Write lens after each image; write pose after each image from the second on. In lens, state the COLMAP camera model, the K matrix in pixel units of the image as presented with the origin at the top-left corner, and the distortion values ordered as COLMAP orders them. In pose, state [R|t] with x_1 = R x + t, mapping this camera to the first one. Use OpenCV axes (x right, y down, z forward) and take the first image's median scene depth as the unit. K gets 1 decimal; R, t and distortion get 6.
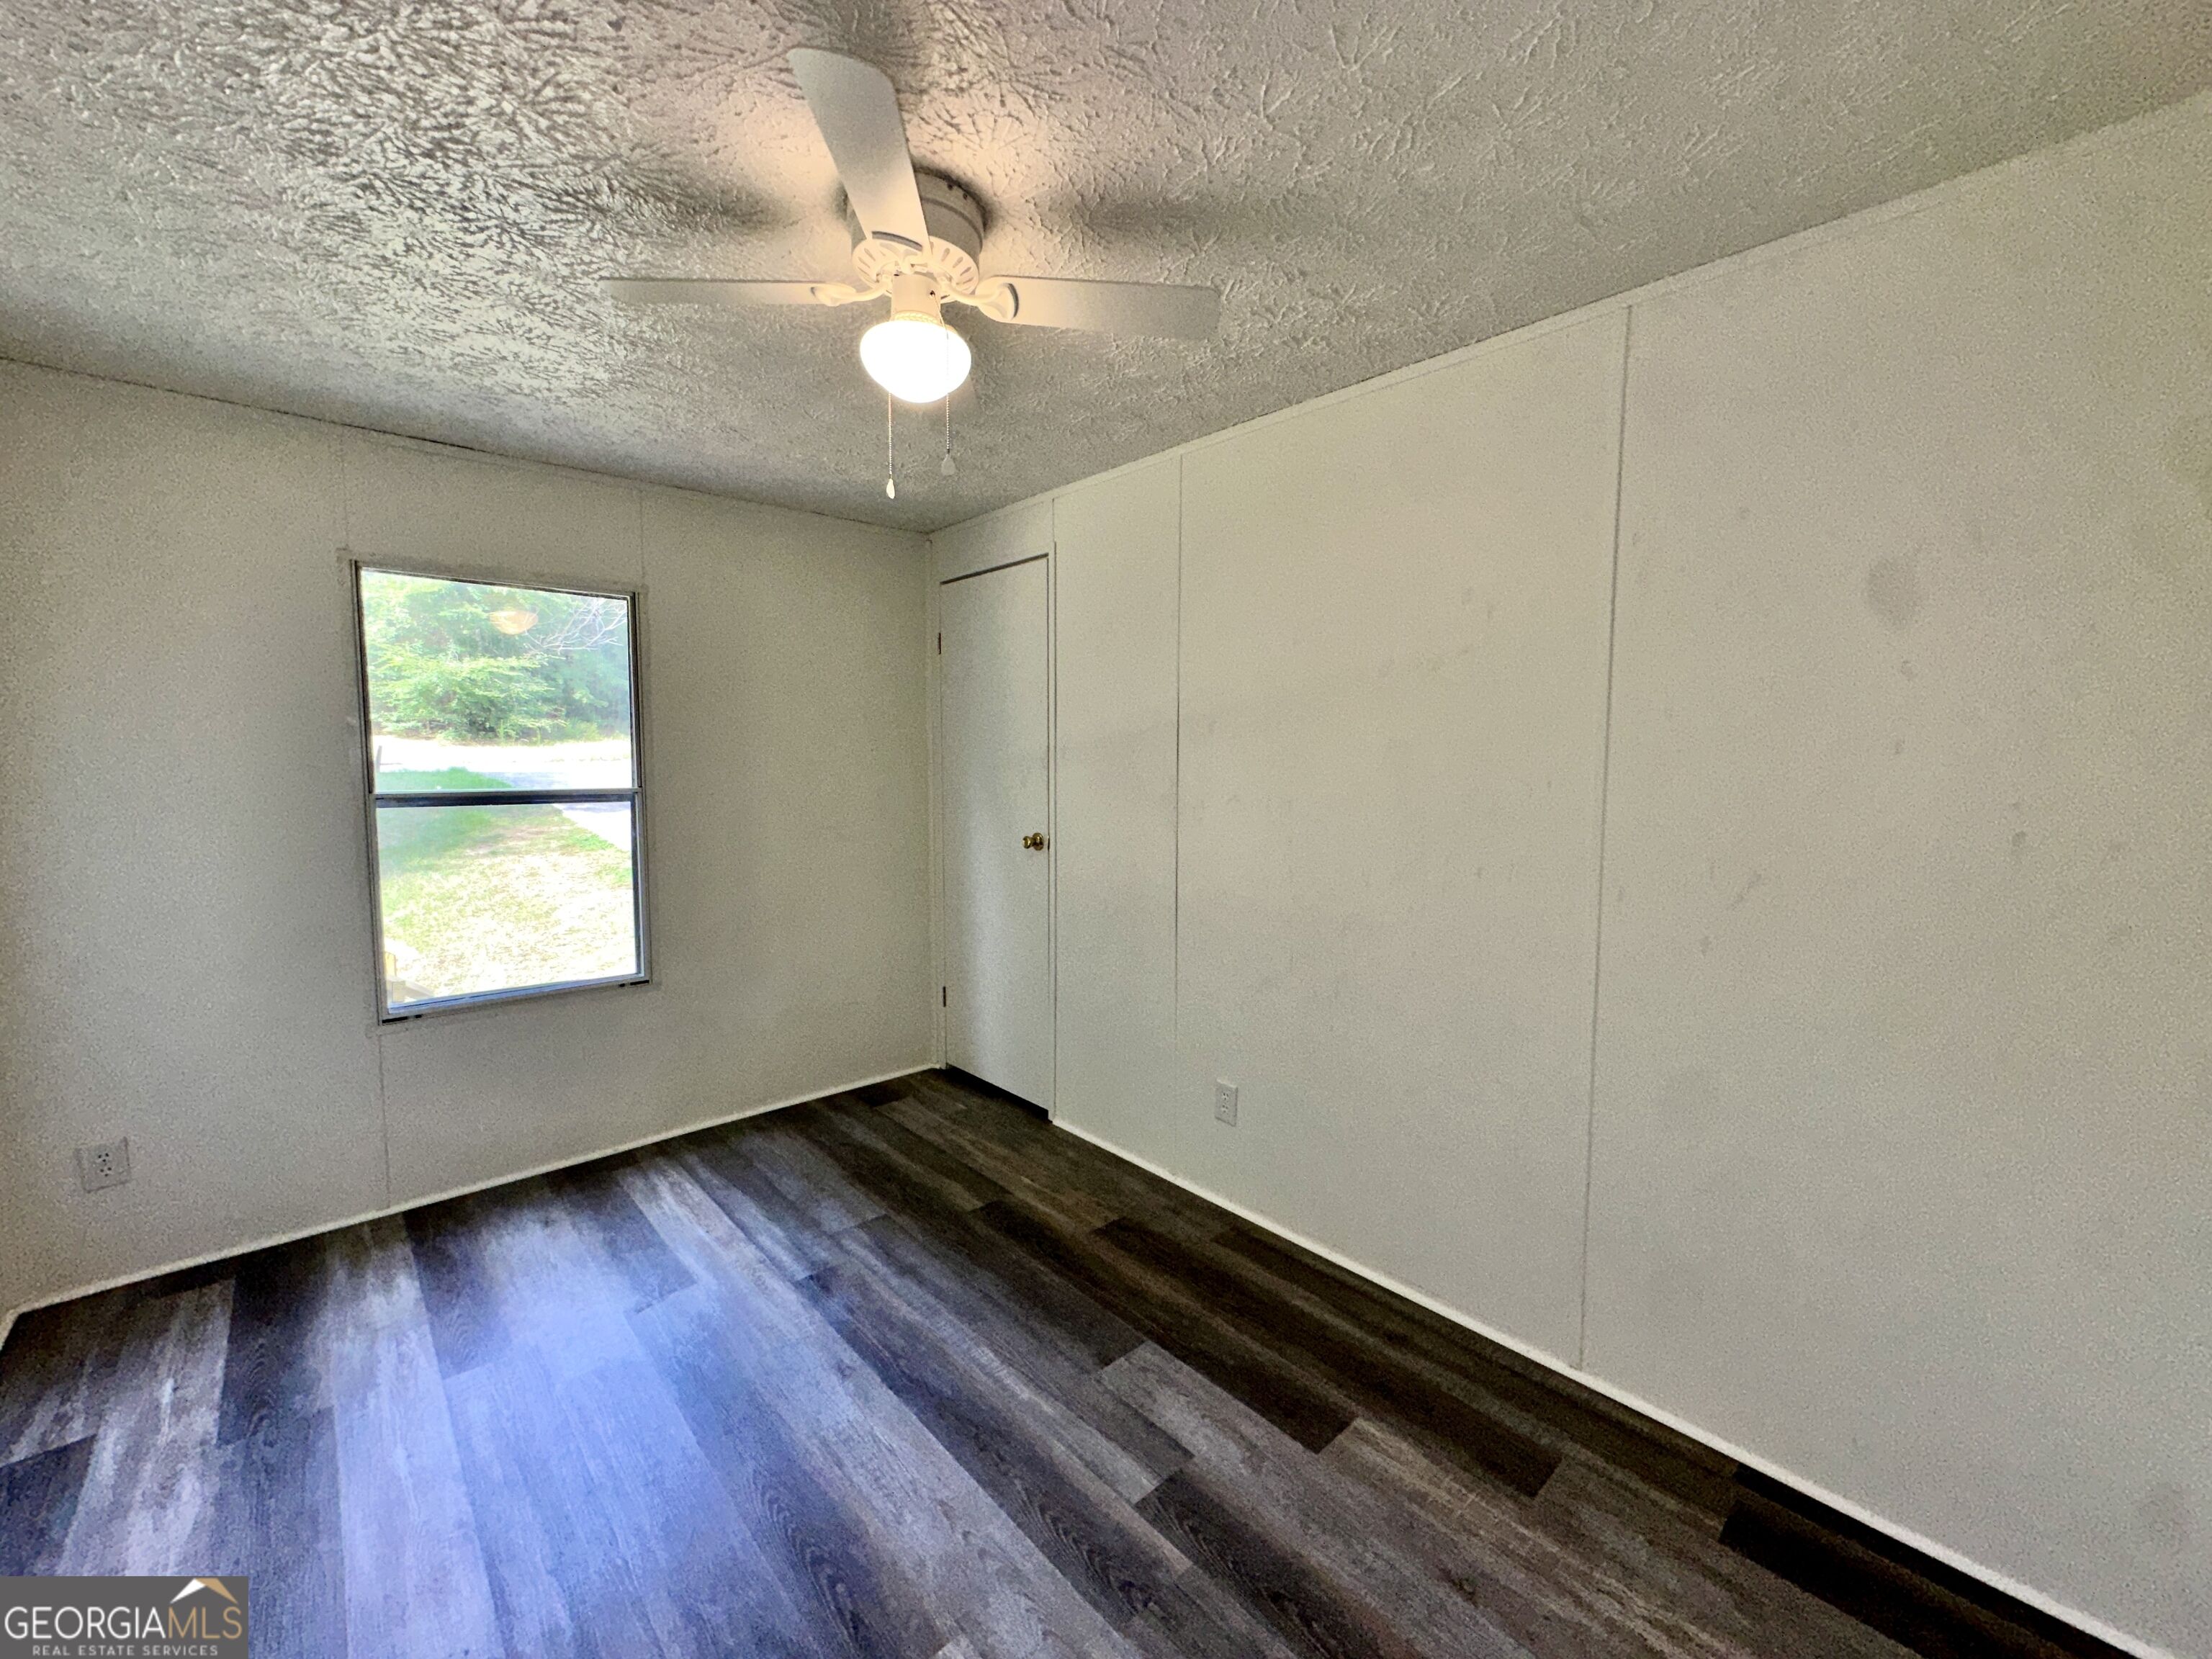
lens RADIAL K [[884.4, 0, 1083.5], [0, 884.4, 816.4], [0, 0, 1]] dist [-0.002731, -0.000055]
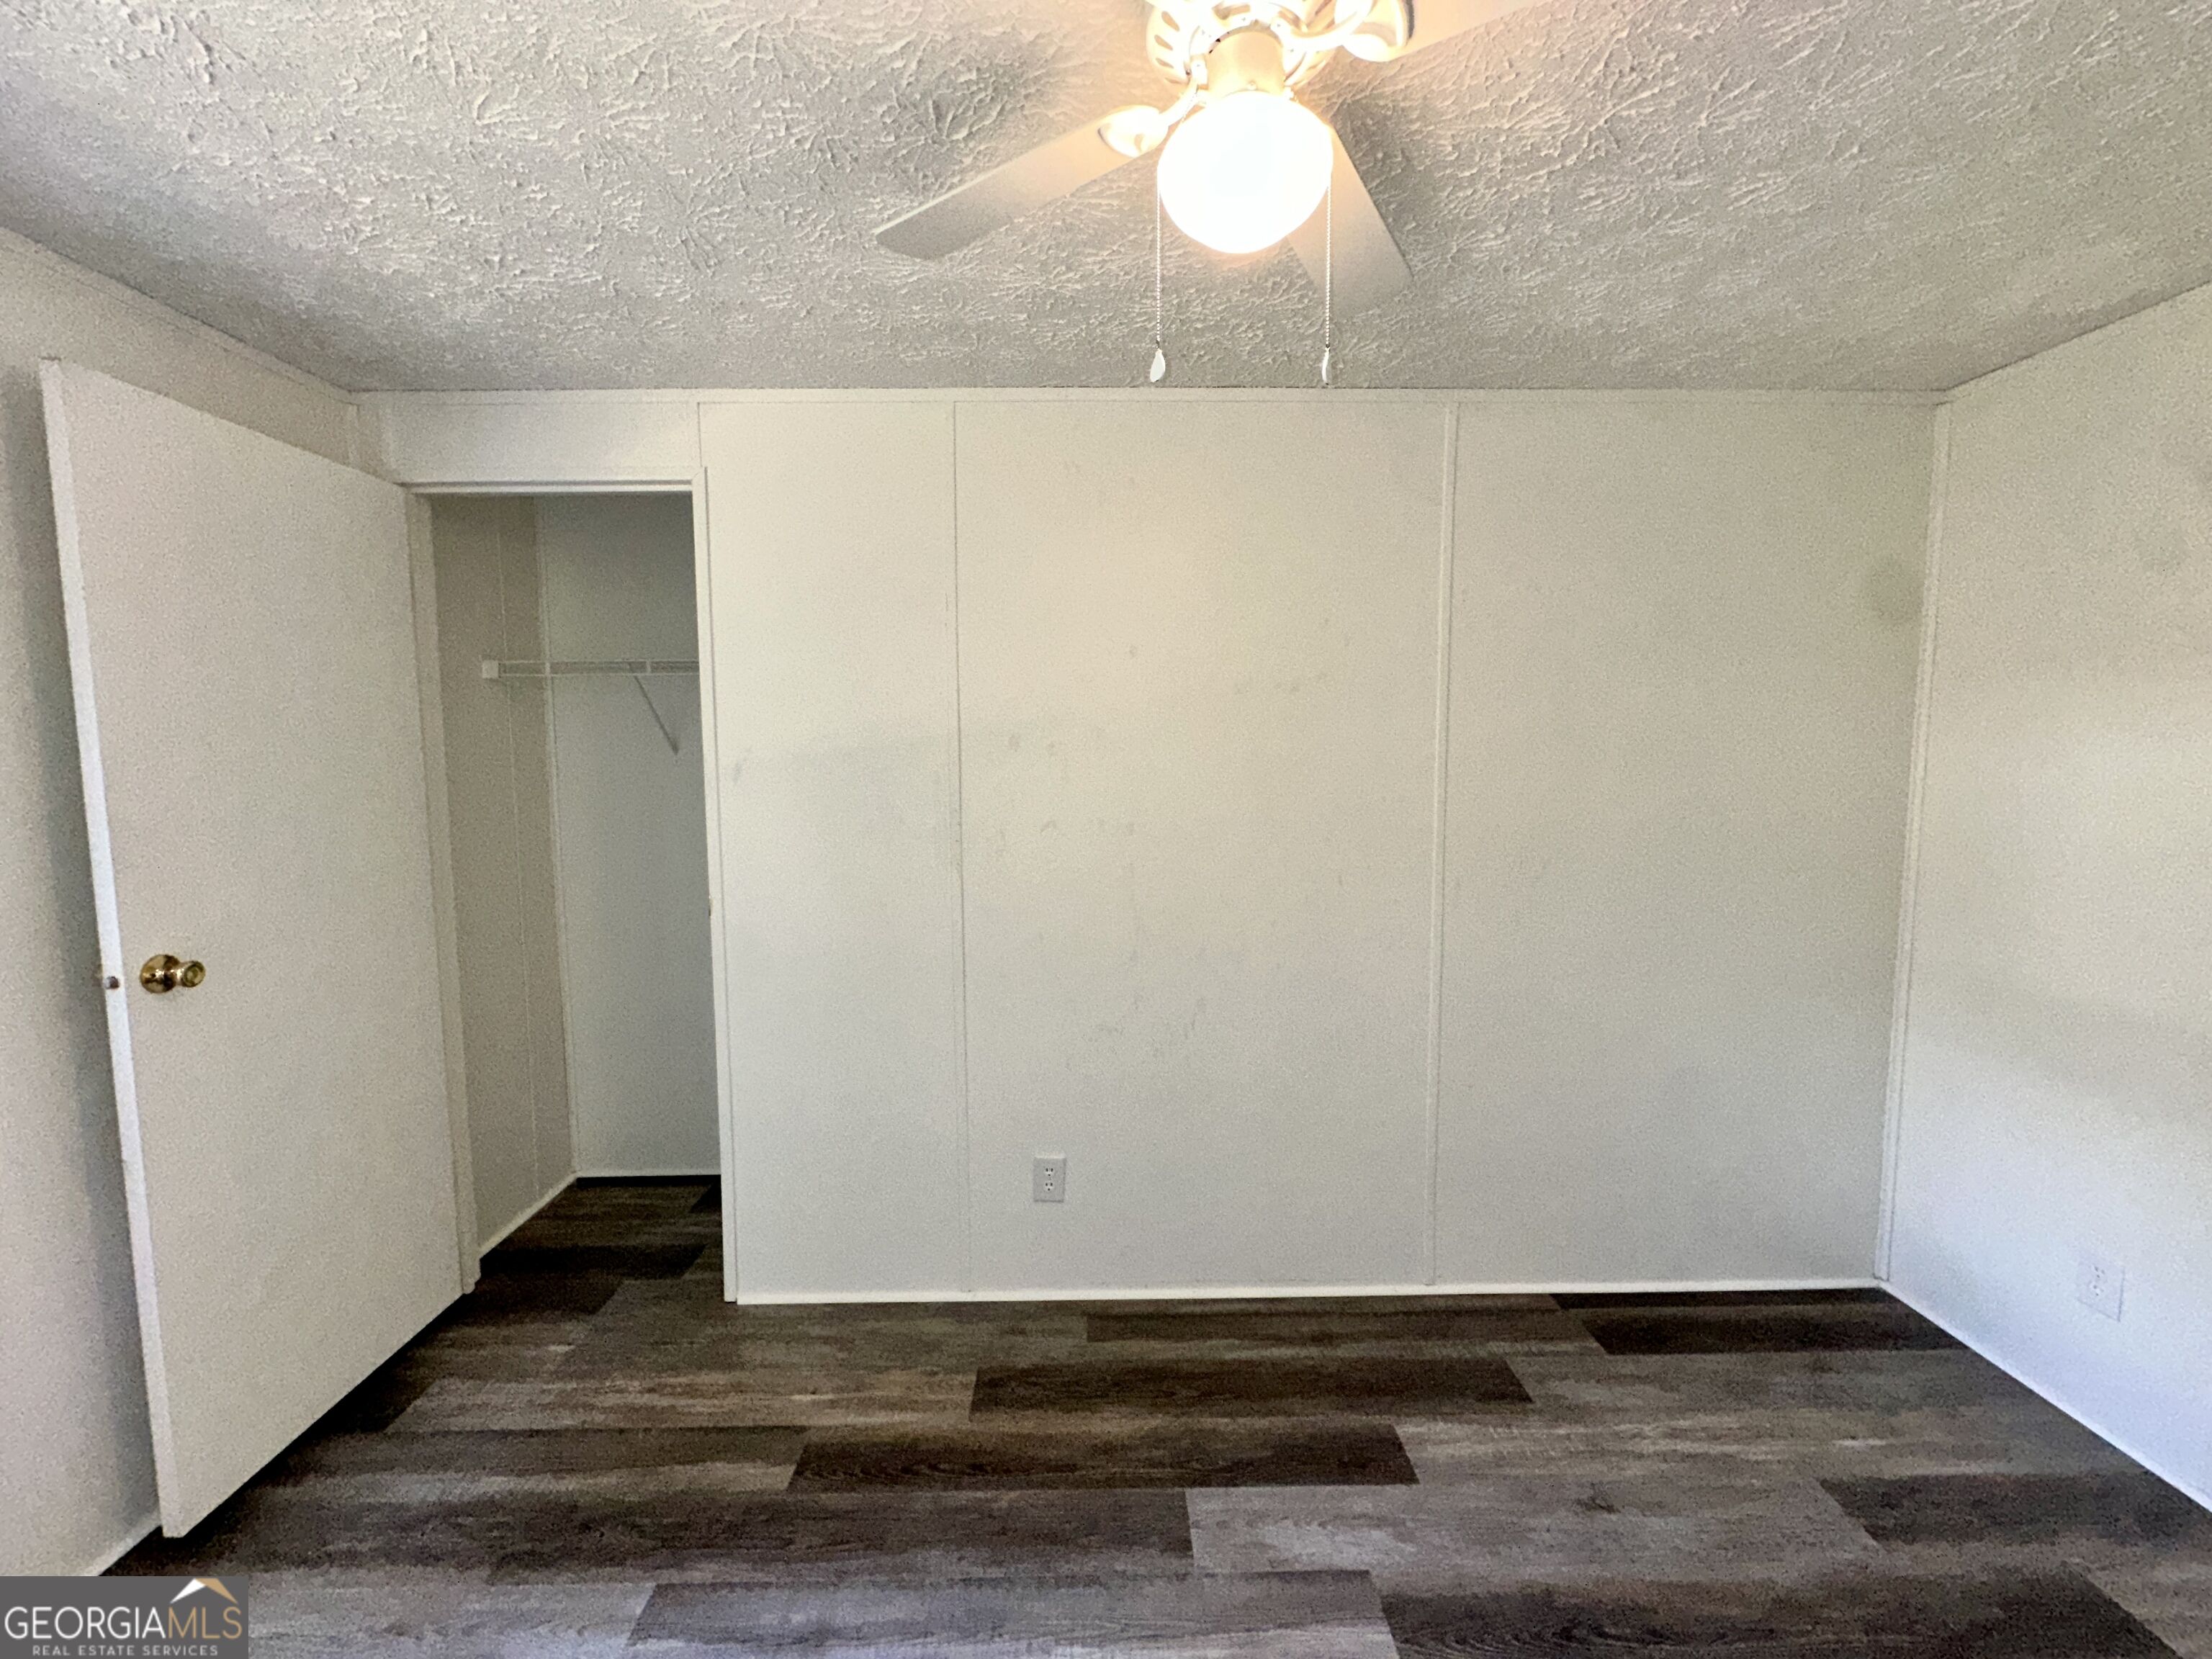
lens RADIAL K [[884.4, 0, 1100.6], [0, 884.4, 840.7], [0, 0, 1]] dist [-0.002731, -0.000055]
pose [[0.652067, -0.090715, 0.752715, -0.518710], [0.059301, 0.995877, 0.068649, -0.082534], [-0.755839, -0.000127, 0.654758, 0.470623]]
